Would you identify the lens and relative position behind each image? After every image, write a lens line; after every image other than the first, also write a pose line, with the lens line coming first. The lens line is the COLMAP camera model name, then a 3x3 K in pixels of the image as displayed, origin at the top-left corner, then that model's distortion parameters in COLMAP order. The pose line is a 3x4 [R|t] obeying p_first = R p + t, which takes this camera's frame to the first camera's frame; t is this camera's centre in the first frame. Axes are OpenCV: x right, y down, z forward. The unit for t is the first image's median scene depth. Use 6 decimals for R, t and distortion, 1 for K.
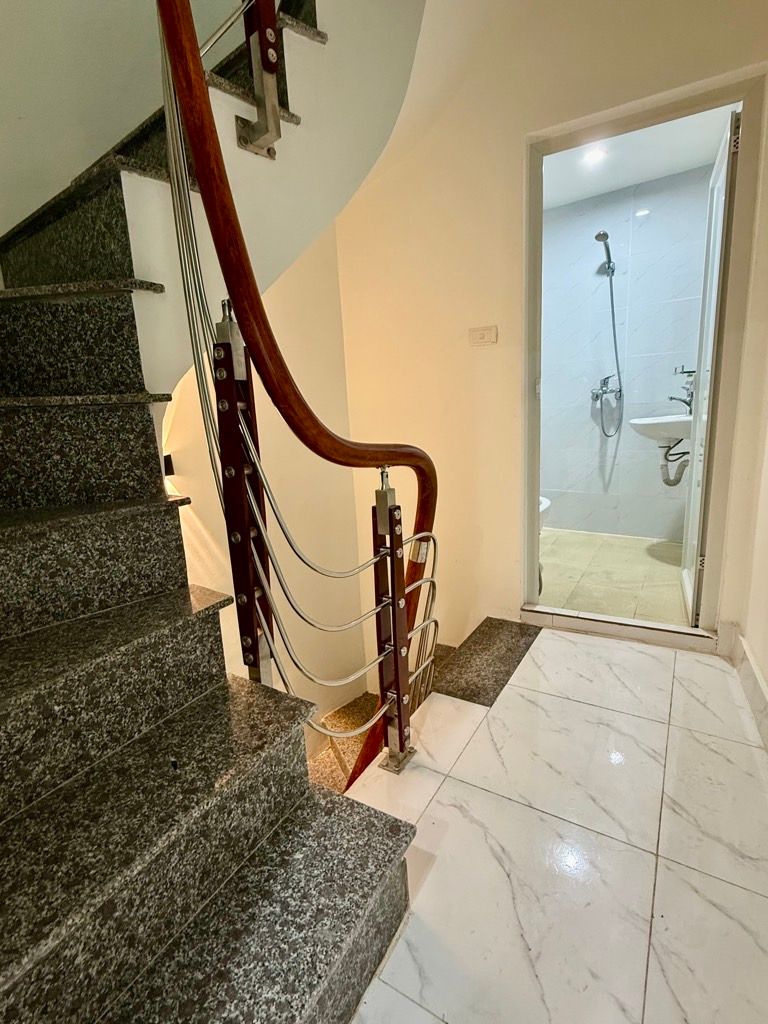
lens RADIAL K [[498.3, 0, 382.7], [0, 498.3, 510.3], [0, 0, 1]] dist [-0.022260, 0.000037]
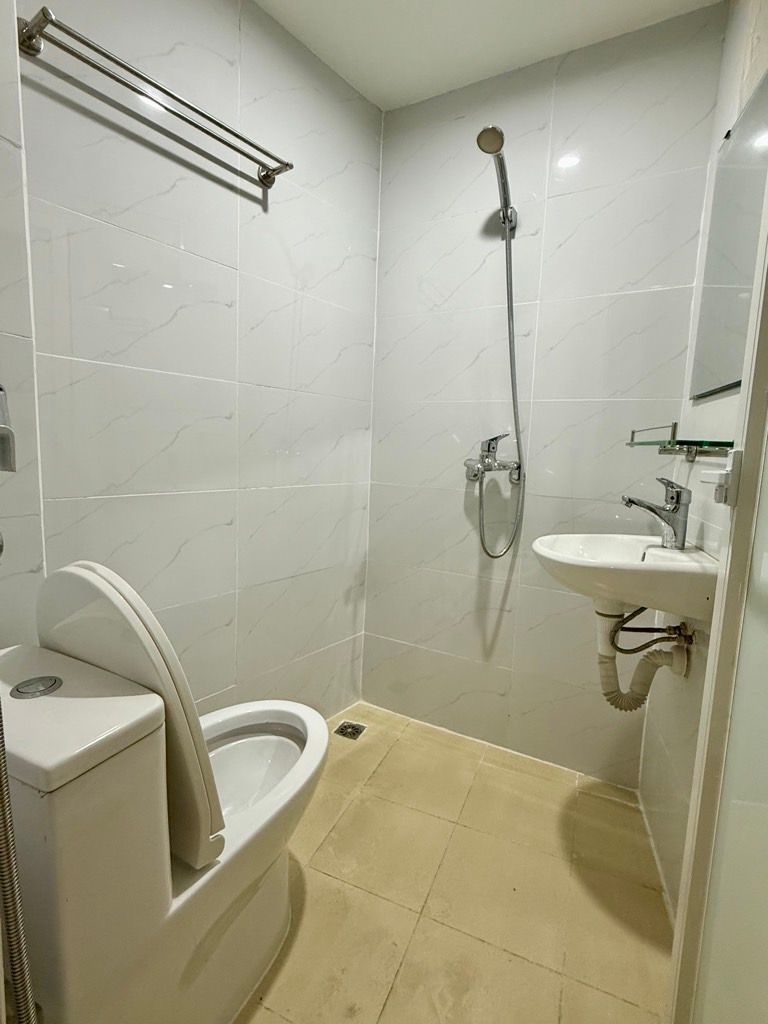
lens RADIAL K [[498.3, 0, 381.9], [0, 498.3, 512.5], [0, 0, 1]] dist [-0.022260, 0.000037]
pose [[0.986100, 0.067473, 0.151834, 0.275302], [-0.055402, 0.995060, -0.082376, -0.149426], [-0.156642, 0.072819, 0.984967, 0.541823]]
